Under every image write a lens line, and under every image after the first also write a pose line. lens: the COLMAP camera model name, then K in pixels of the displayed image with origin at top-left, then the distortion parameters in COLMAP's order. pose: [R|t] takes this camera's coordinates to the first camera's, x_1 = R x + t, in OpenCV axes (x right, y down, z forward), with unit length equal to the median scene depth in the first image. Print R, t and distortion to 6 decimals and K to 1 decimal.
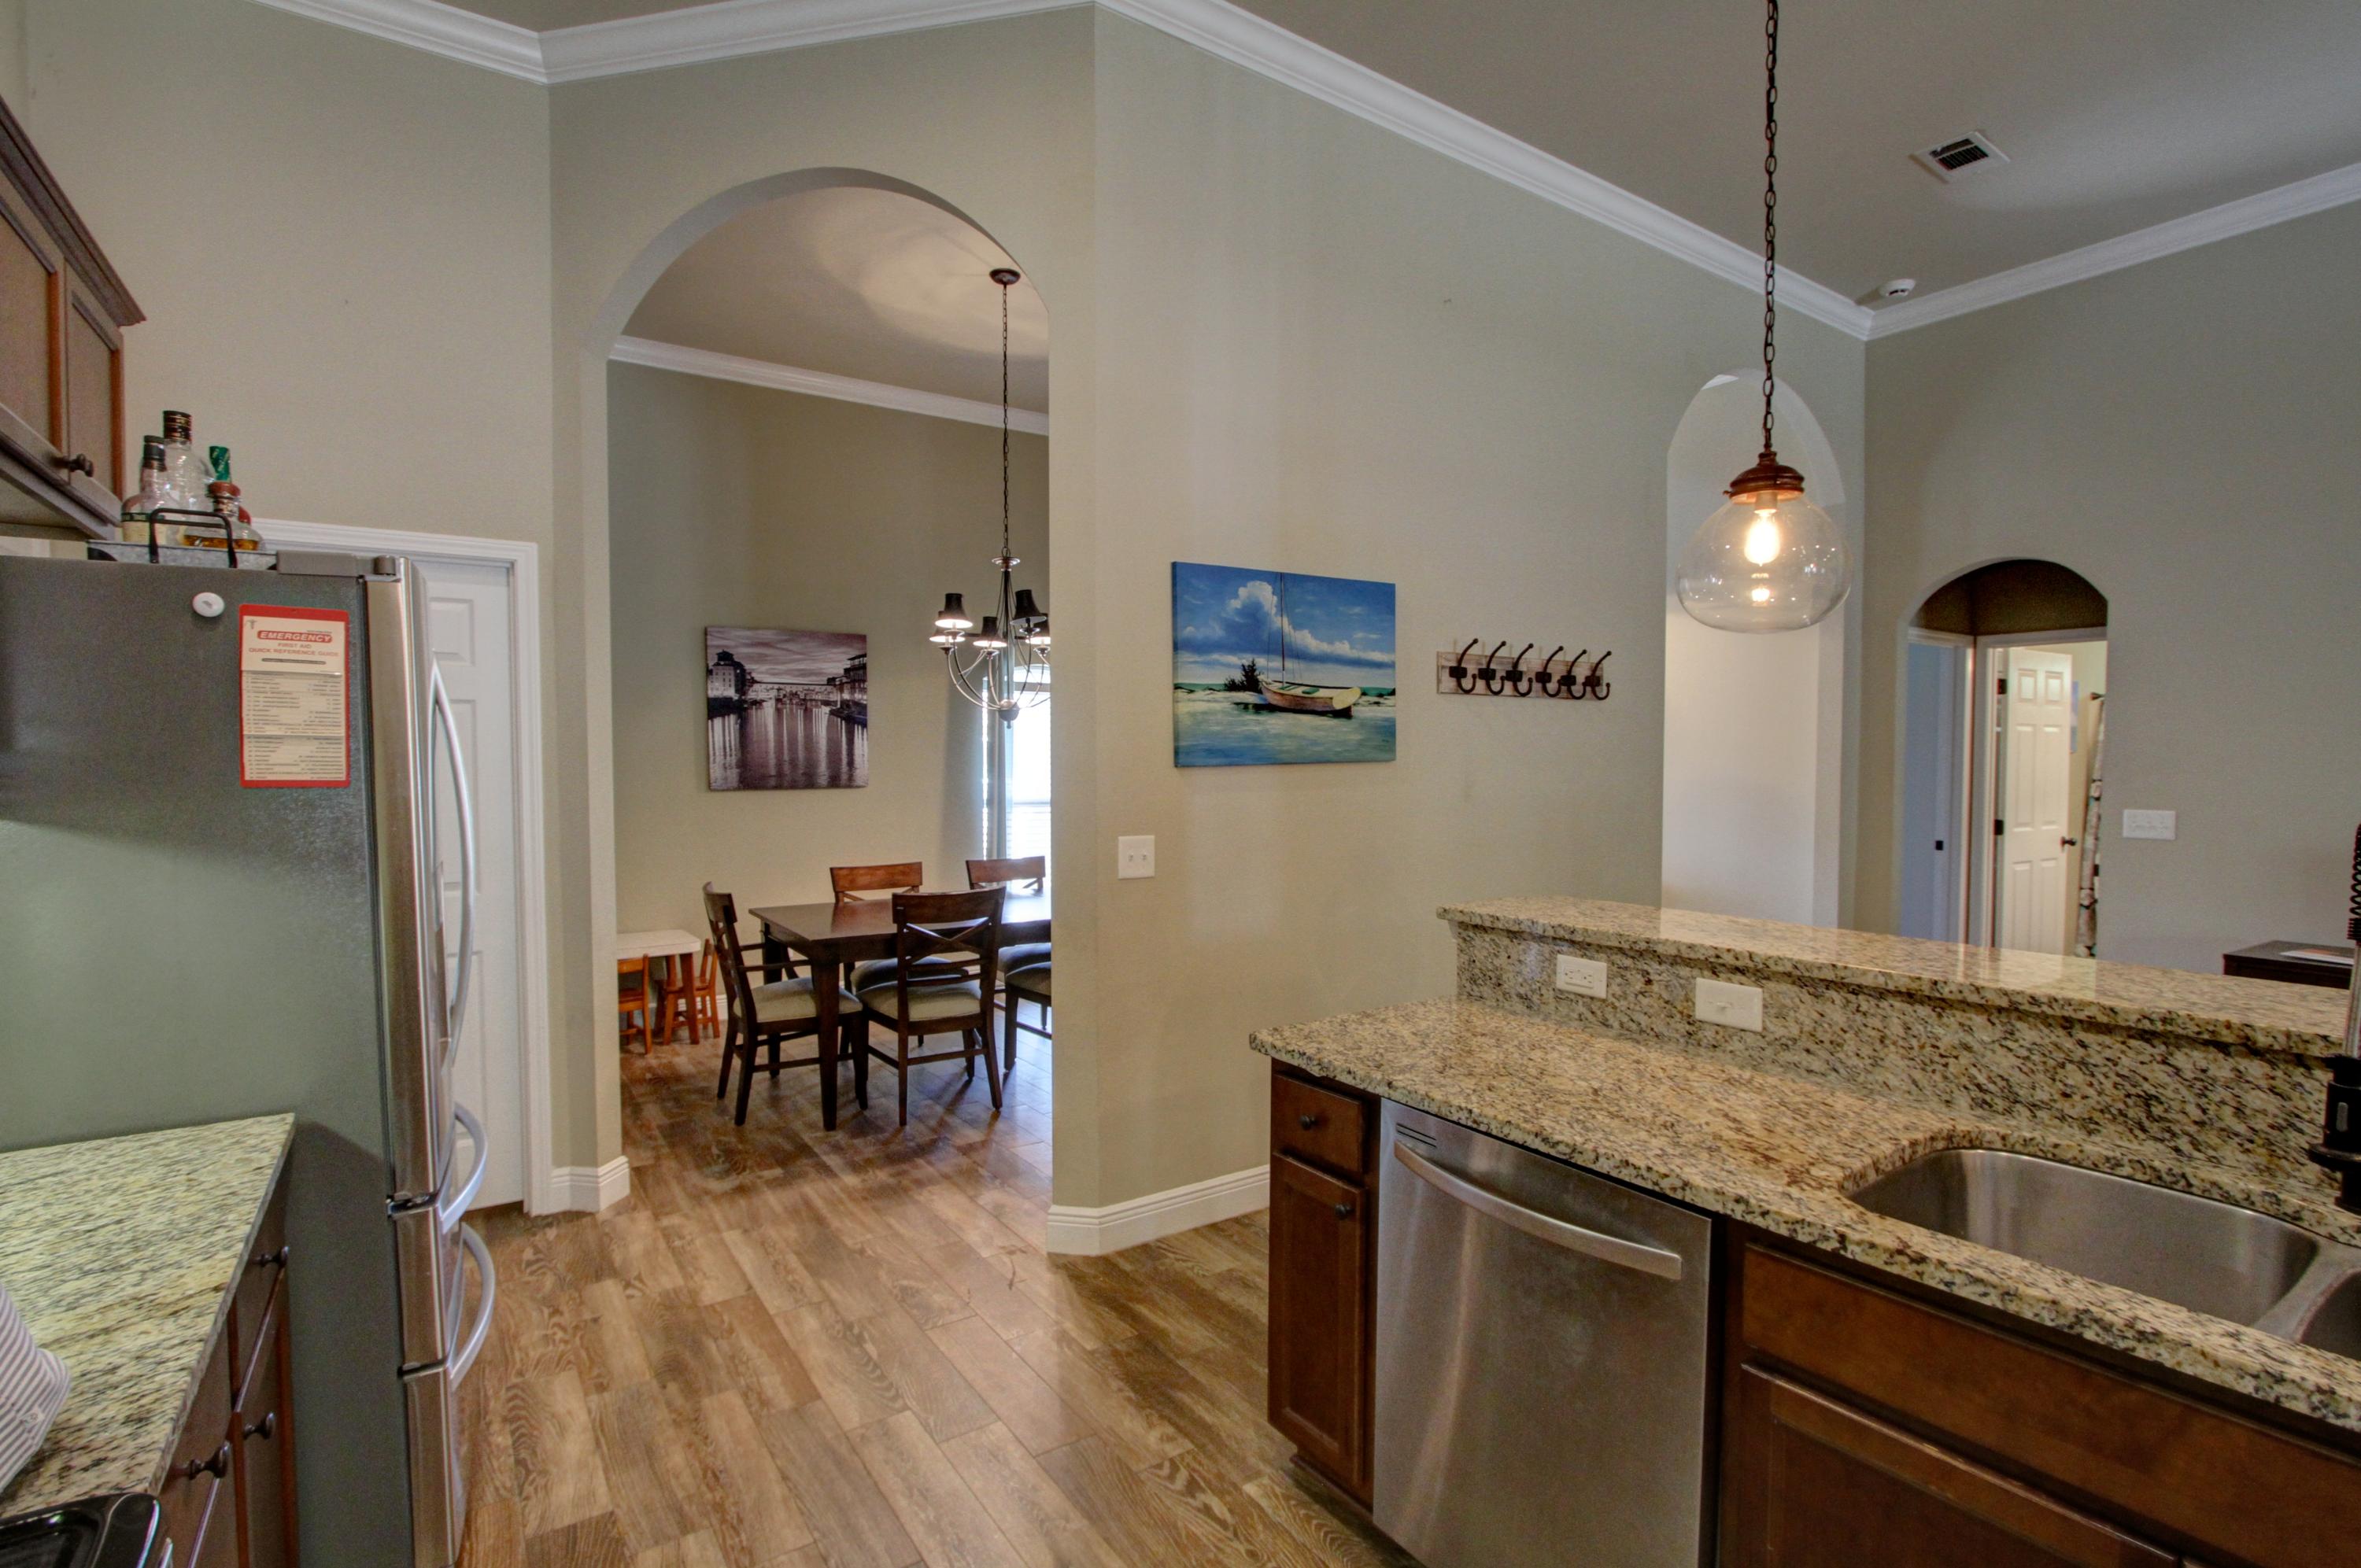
lens RADIAL K [[1096.9, 0, 1157.9], [0, 1096.9, 802.9], [0, 0, 1]] dist [-0.020198, 0.003773]
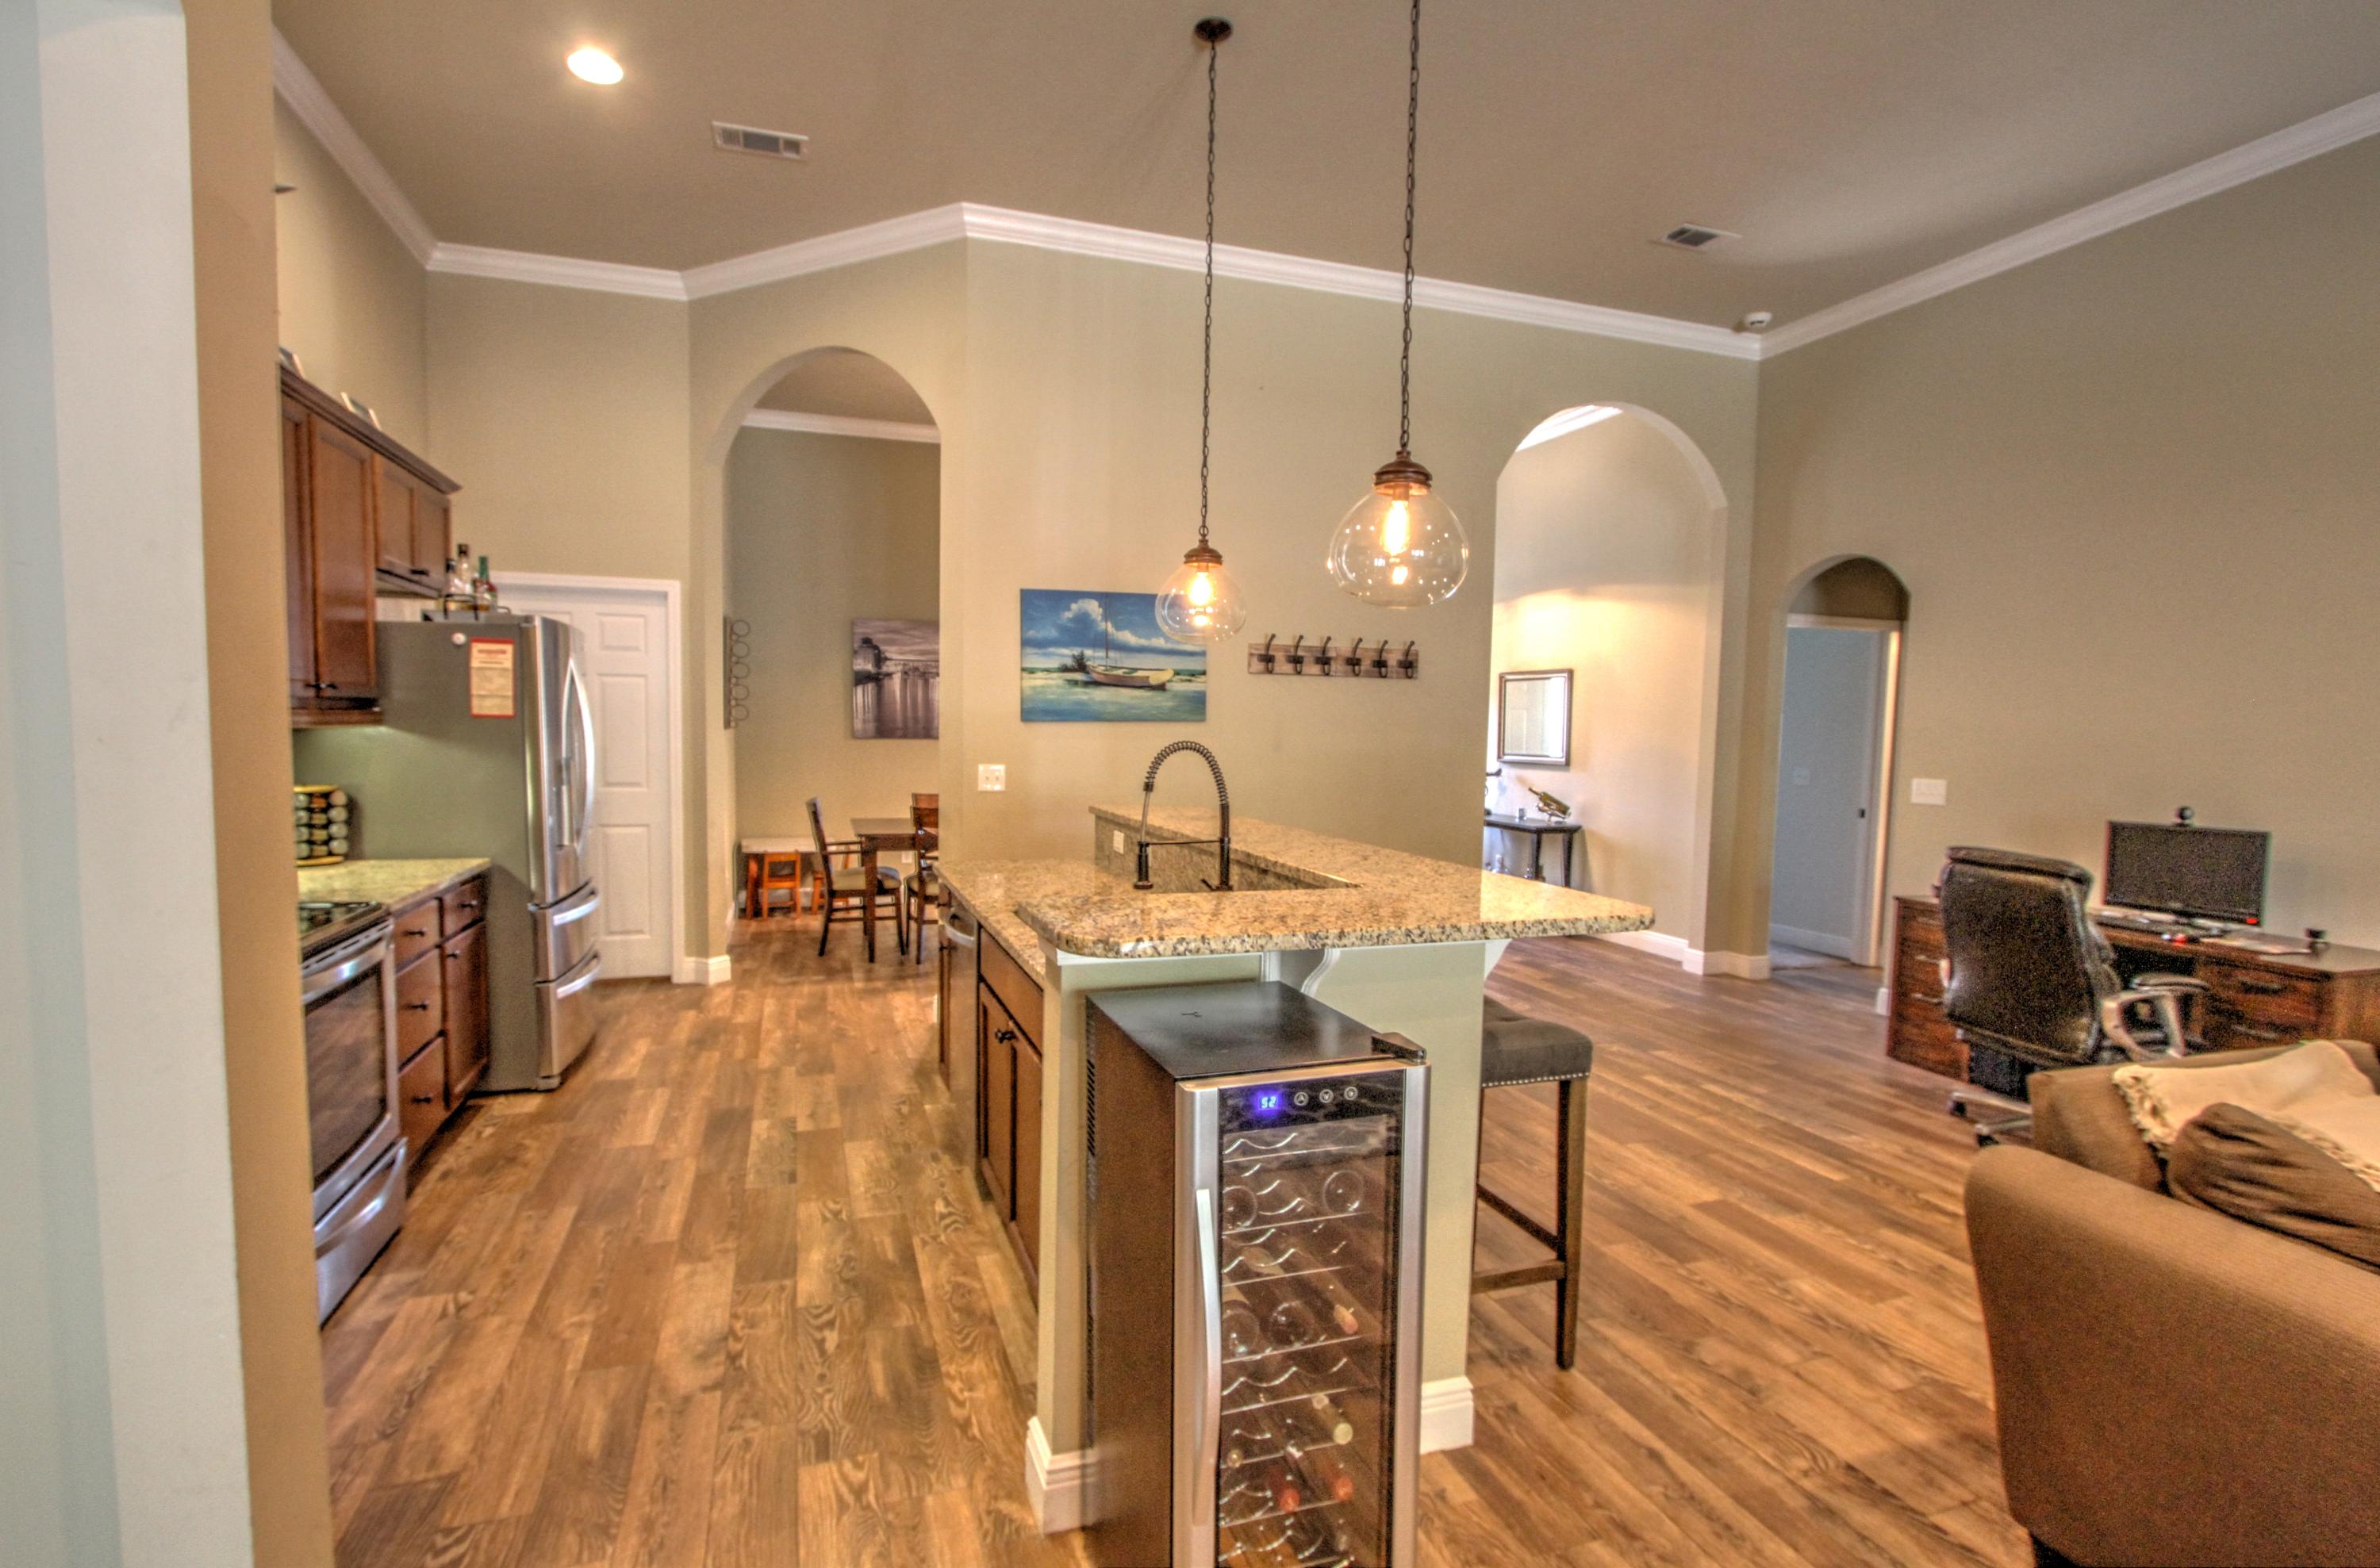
lens RADIAL K [[1105.7, 0, 1162.2], [0, 1105.7, 808.9], [0, 0, 1]] dist [-0.020198, 0.003773]
pose [[0.964798, 0.038430, -0.260169, 0.612629], [-0.029575, 0.998845, 0.037867, 0.025617], [0.261323, -0.028839, 0.964820, -0.455633]]
